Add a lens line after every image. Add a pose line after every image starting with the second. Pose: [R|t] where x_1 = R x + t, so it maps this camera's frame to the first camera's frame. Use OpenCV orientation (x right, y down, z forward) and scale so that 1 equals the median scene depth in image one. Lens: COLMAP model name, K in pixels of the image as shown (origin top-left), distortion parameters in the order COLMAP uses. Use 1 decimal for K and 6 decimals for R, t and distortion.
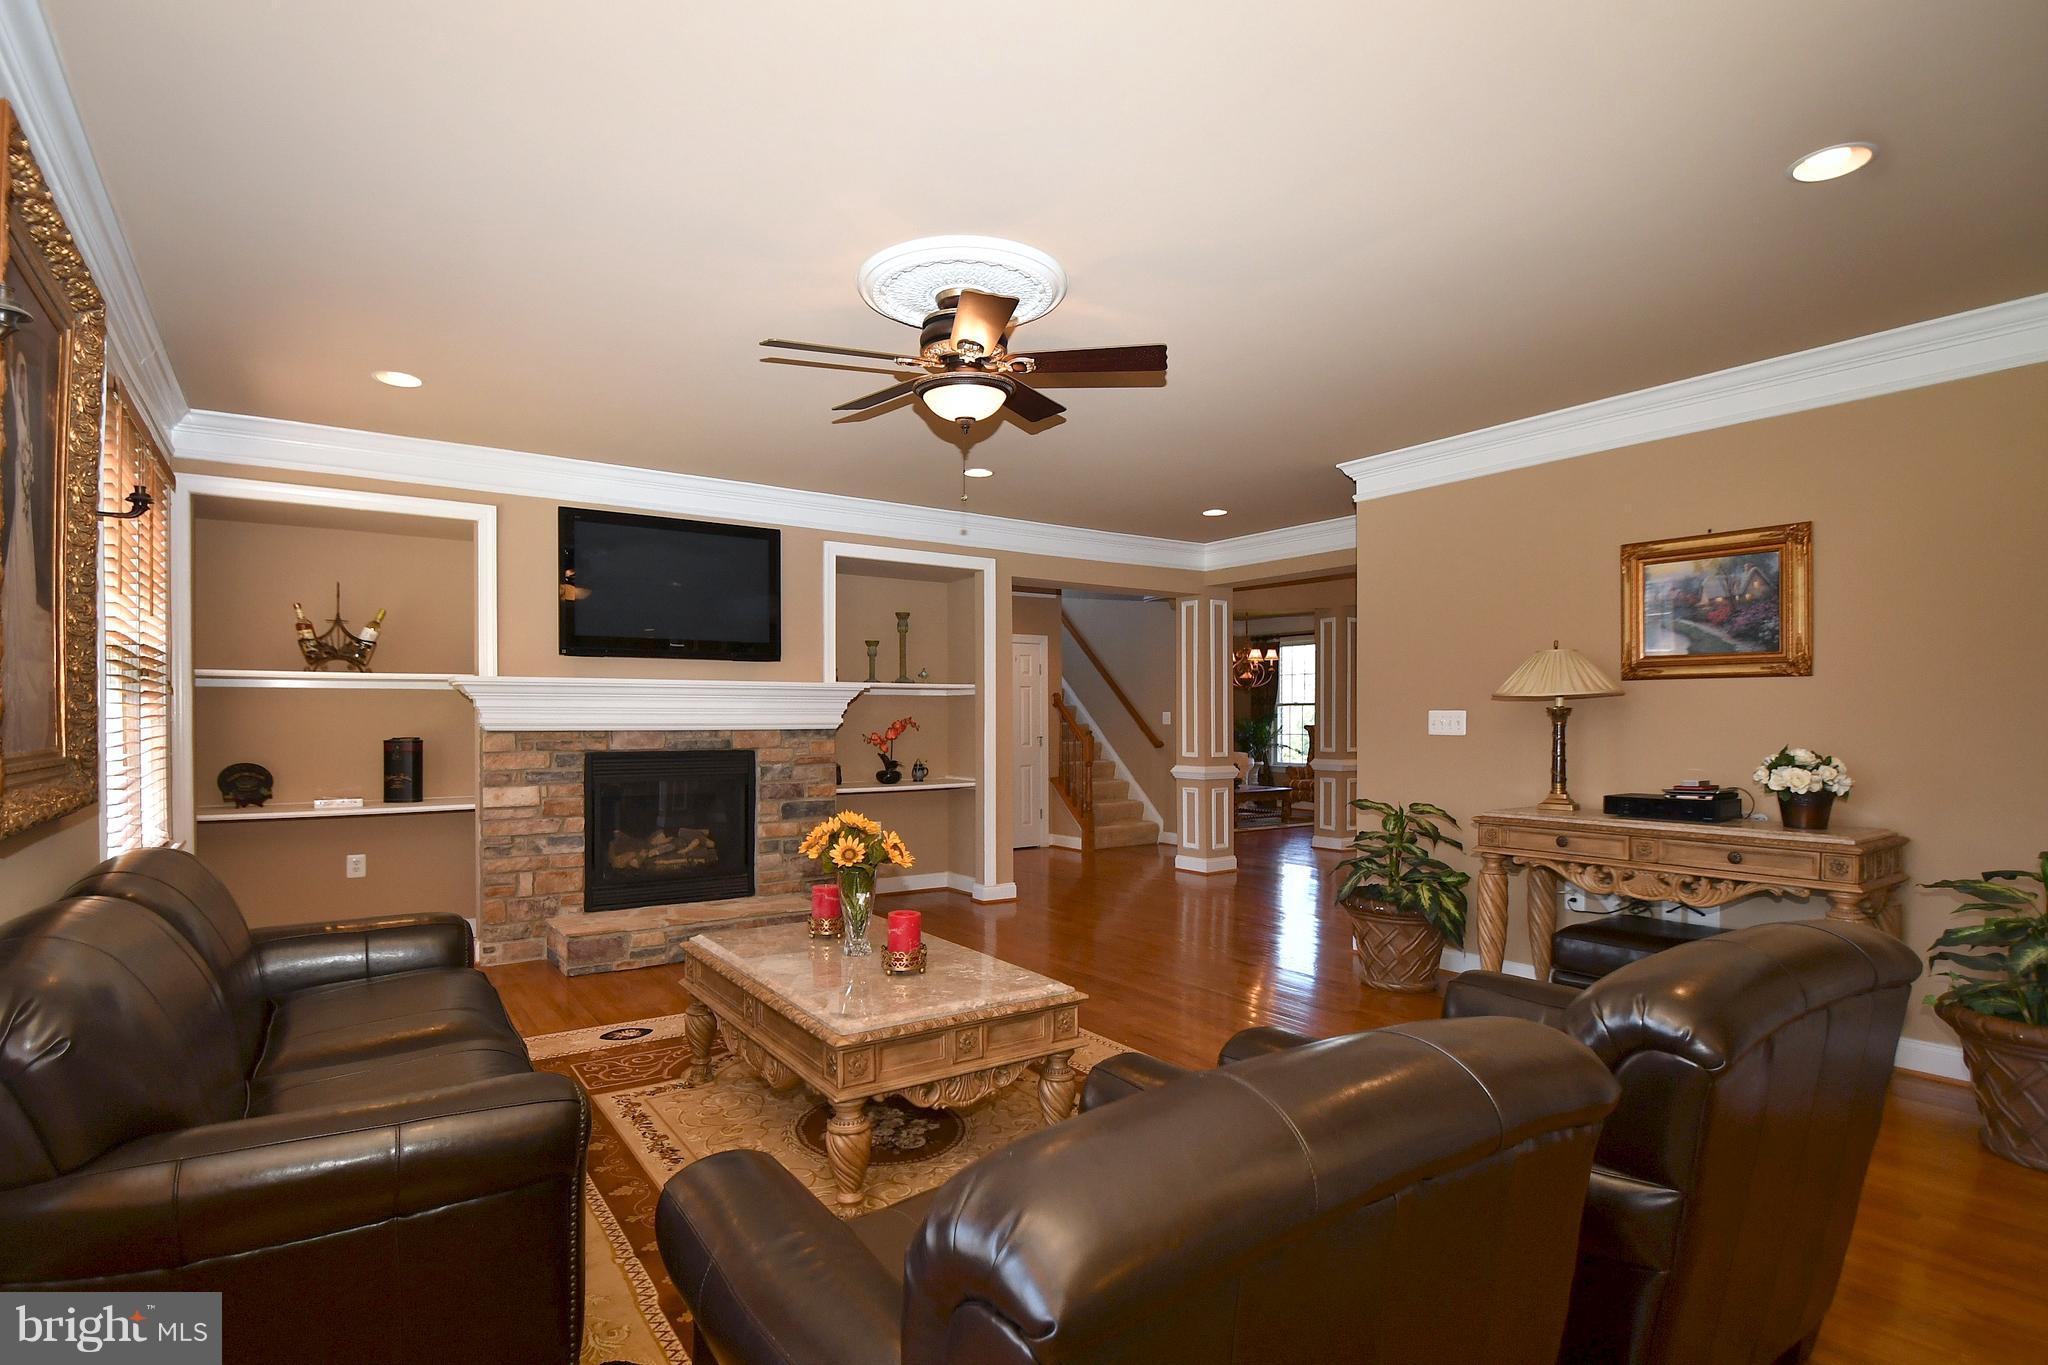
lens RADIAL K [[949.4, 0, 1021.9], [0, 949.4, 718.5], [0, 0, 1]] dist [0.001845, -0.012493]
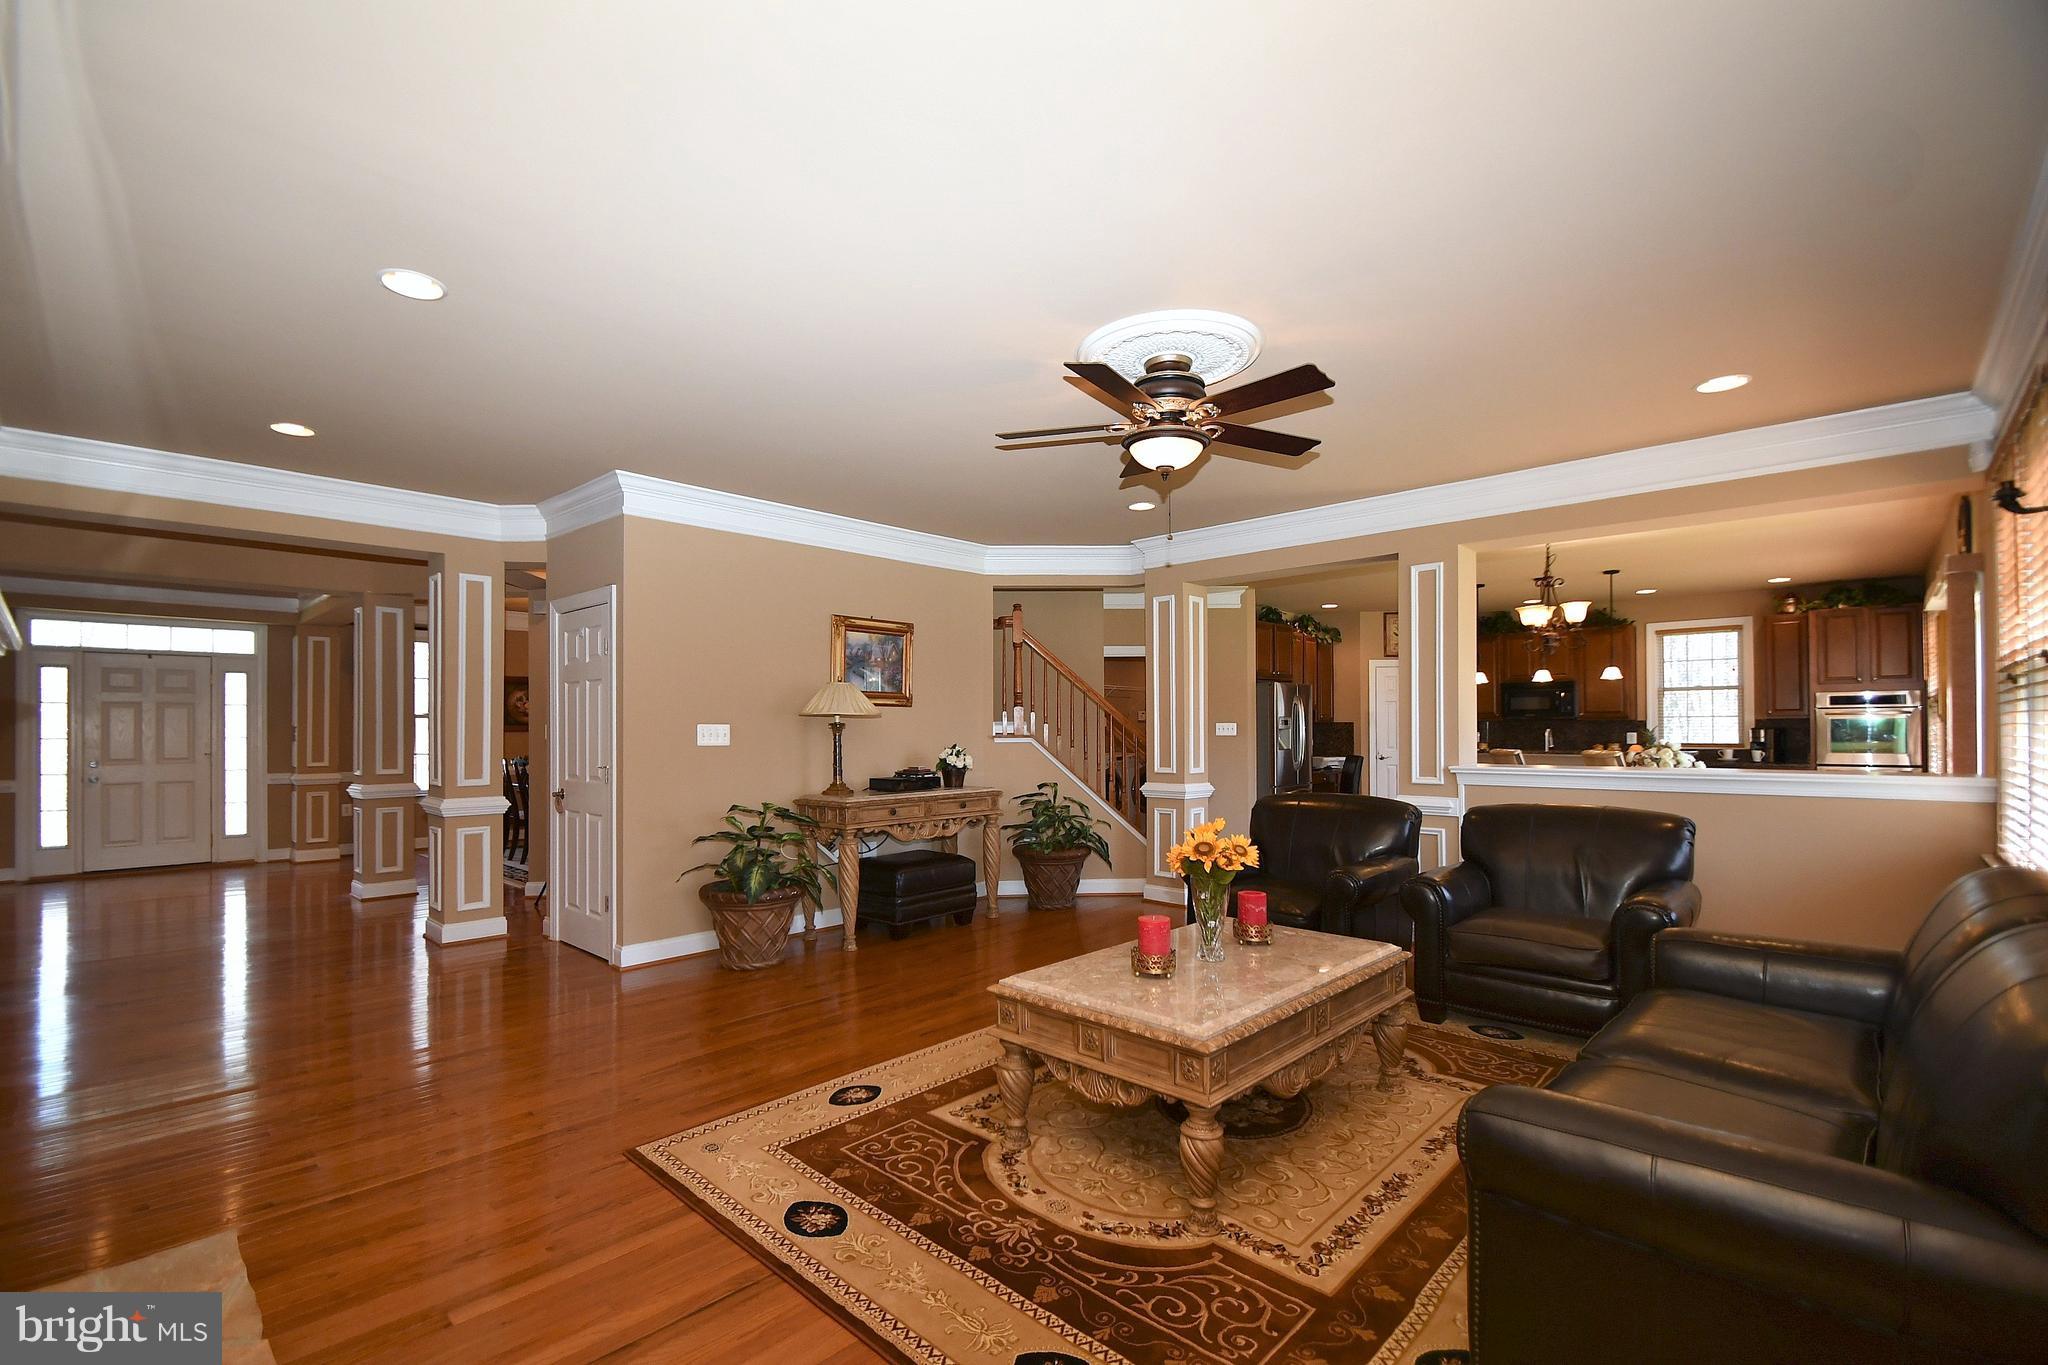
lens RADIAL K [[798.2, 0, 1033.2], [0, 798.2, 720.7], [0, 0, 1]] dist [-0.000095, -0.006260]
pose [[-0.121899, 0.012341, 0.992466, -0.713781], [0.007494, 0.999906, -0.011513, 0.001407], [-0.992514, 0.006034, -0.121980, 0.922594]]
